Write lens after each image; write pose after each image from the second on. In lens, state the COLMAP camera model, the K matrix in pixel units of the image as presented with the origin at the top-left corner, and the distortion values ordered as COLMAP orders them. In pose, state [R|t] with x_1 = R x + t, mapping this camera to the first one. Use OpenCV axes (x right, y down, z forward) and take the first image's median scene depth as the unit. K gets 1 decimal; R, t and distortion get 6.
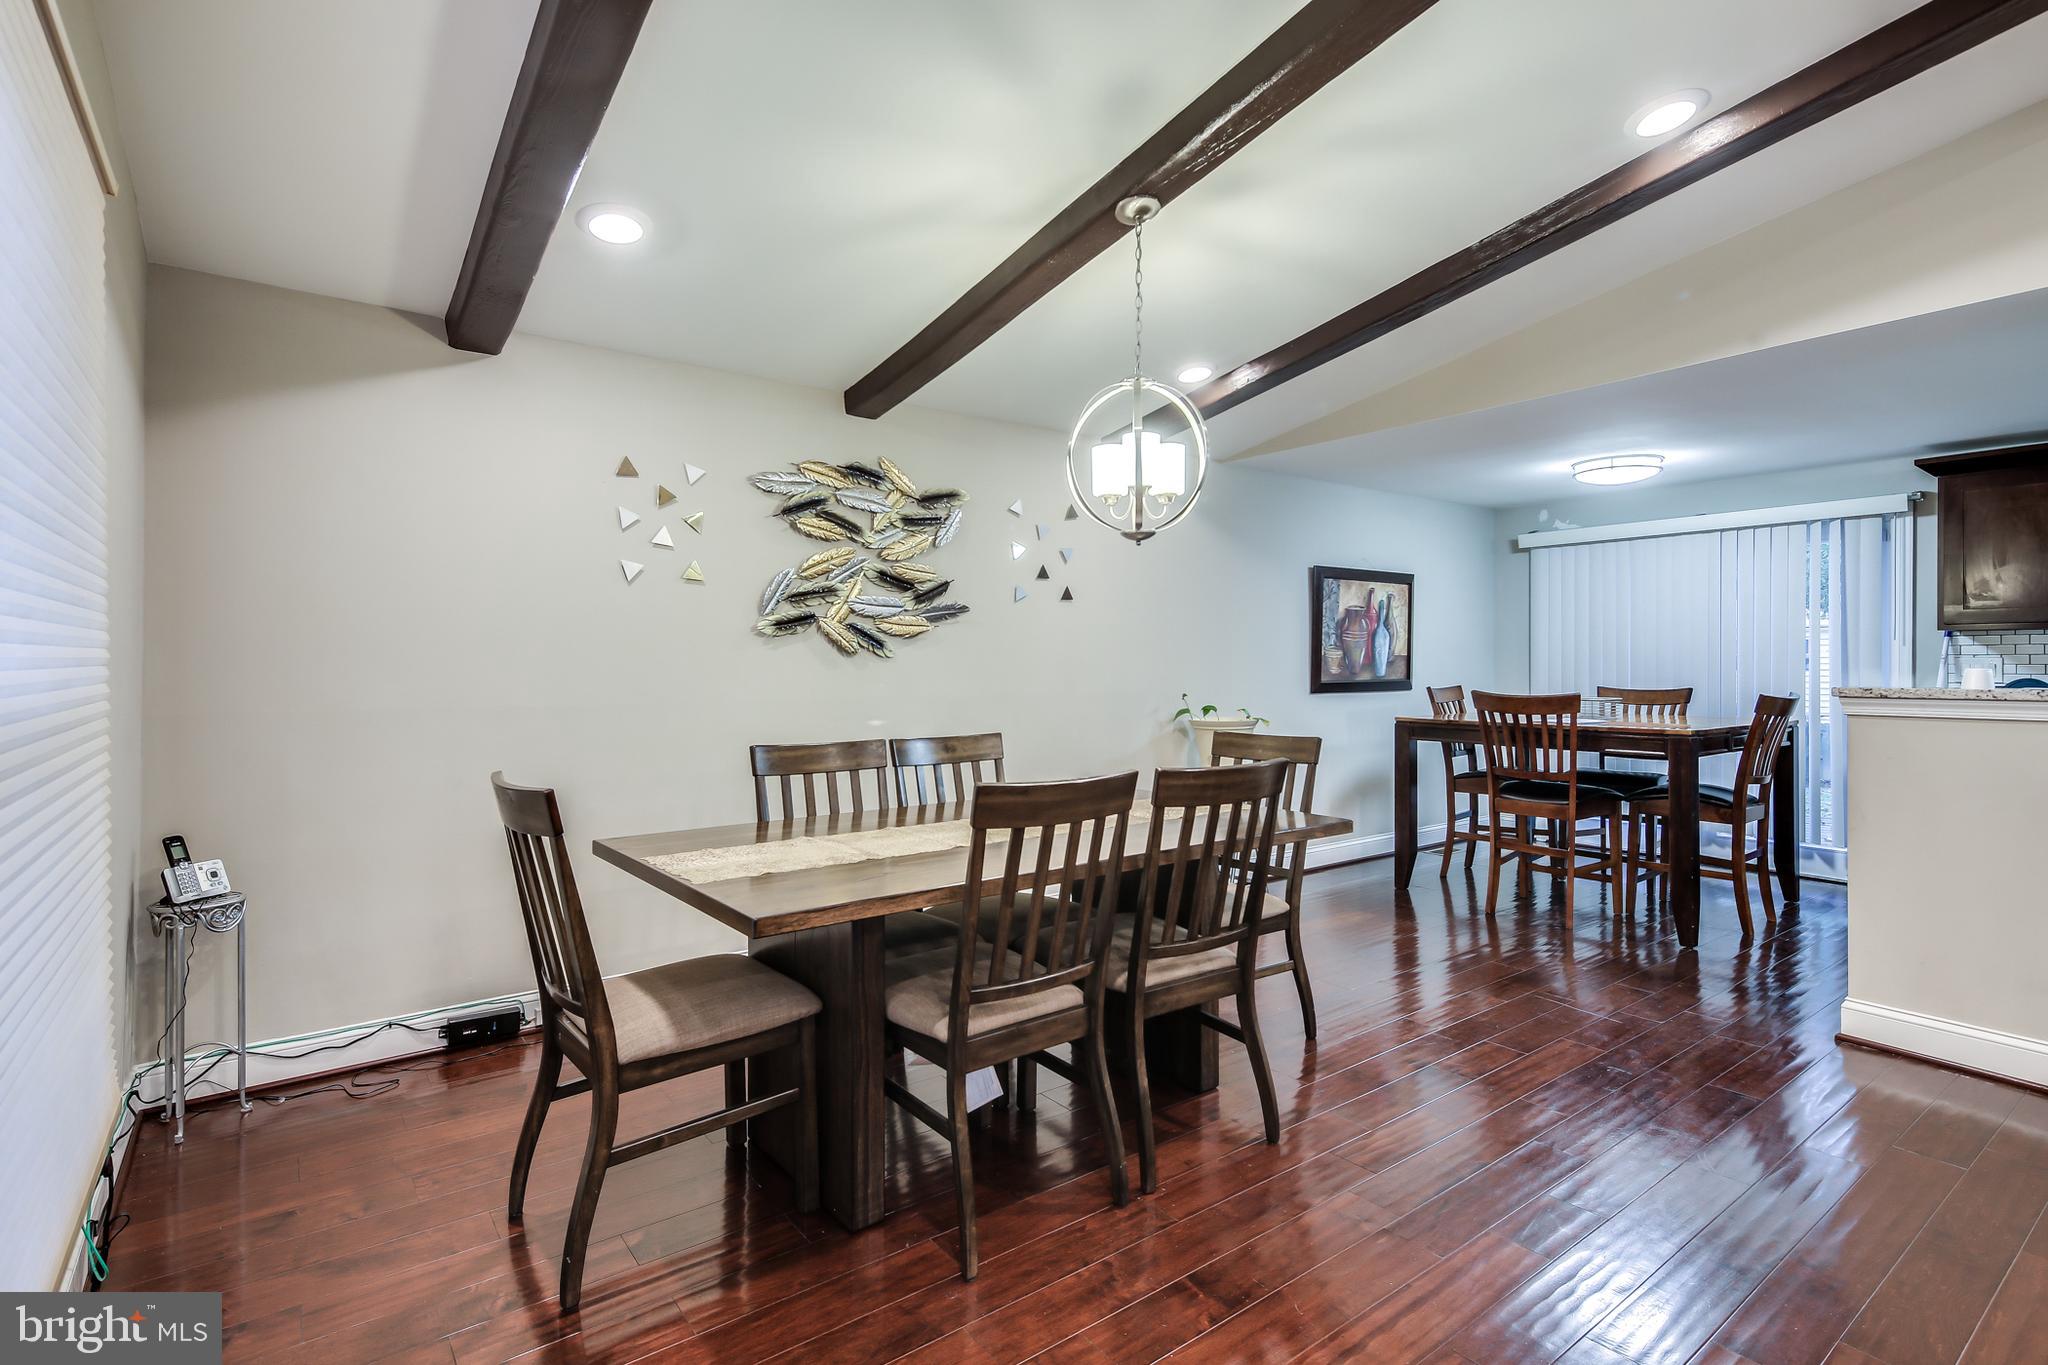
lens RADIAL K [[982.9, 0, 996.6], [0, 982.9, 674.1], [0, 0, 1]] dist [0.001195, -0.000293]
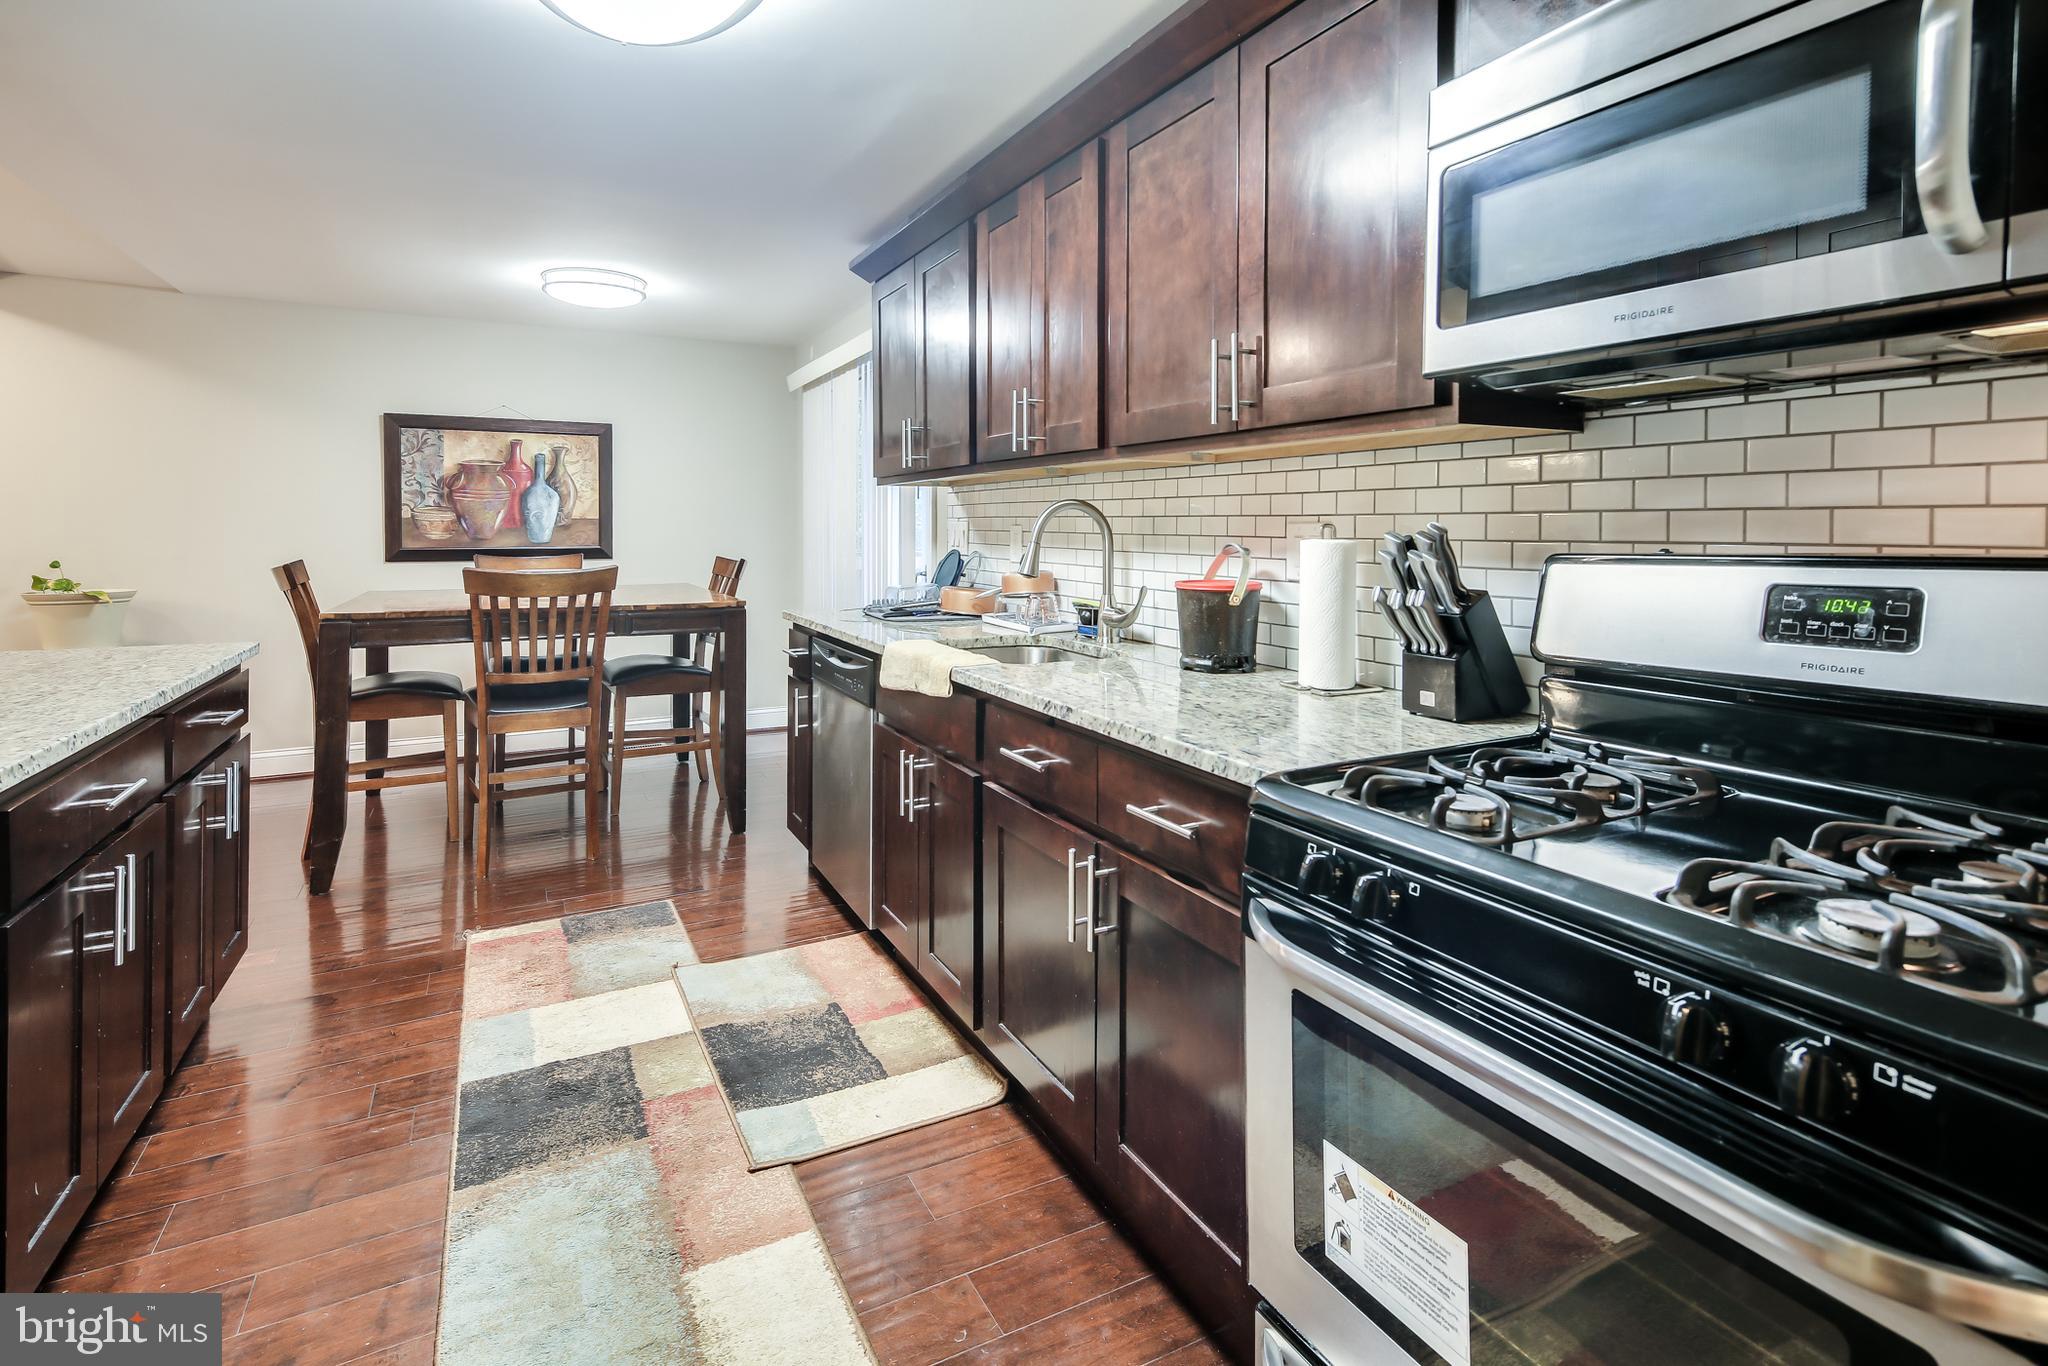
lens RADIAL K [[988.3, 0, 1033.5], [0, 988.3, 534.9], [0, 0, 1]] dist [0.002216, -0.000030]
pose [[0.990696, 0.004877, -0.136003, 0.978941], [-0.005500, 0.999976, -0.004206, -0.003403], [0.135980, 0.004914, 0.990699, 0.212524]]
